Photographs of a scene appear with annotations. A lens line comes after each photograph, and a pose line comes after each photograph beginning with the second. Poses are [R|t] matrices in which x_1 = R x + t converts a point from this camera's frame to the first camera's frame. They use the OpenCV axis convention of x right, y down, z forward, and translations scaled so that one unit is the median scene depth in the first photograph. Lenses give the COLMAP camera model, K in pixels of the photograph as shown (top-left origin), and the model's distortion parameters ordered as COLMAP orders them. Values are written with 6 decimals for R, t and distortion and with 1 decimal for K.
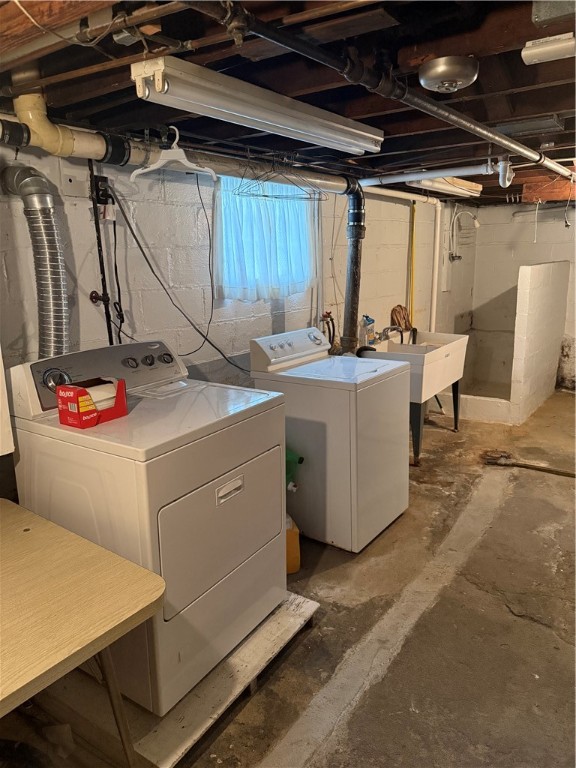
lens RADIAL K [[575.9, 0, 288.0], [0, 575.9, 384.0], [0, 0, 1]] dist [-0.002127, -0.000200]
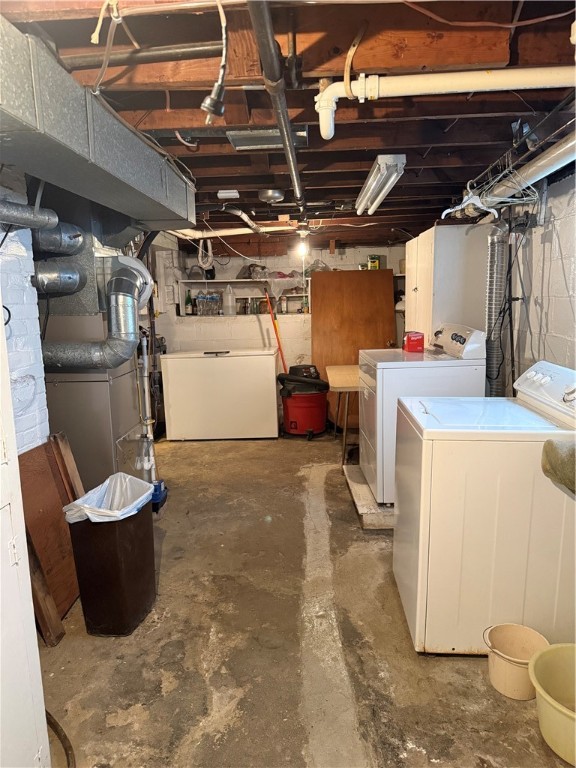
lens RADIAL K [[575.9, 0, 288.0], [0, 575.9, 384.0], [0, 0, 1]] dist [-0.002127, -0.000200]
pose [[-0.849449, 0.106139, -0.516886, 0.873712], [-0.097238, 0.931299, 0.351036, -0.394252], [0.518635, 0.348448, -0.780770, 1.810125]]
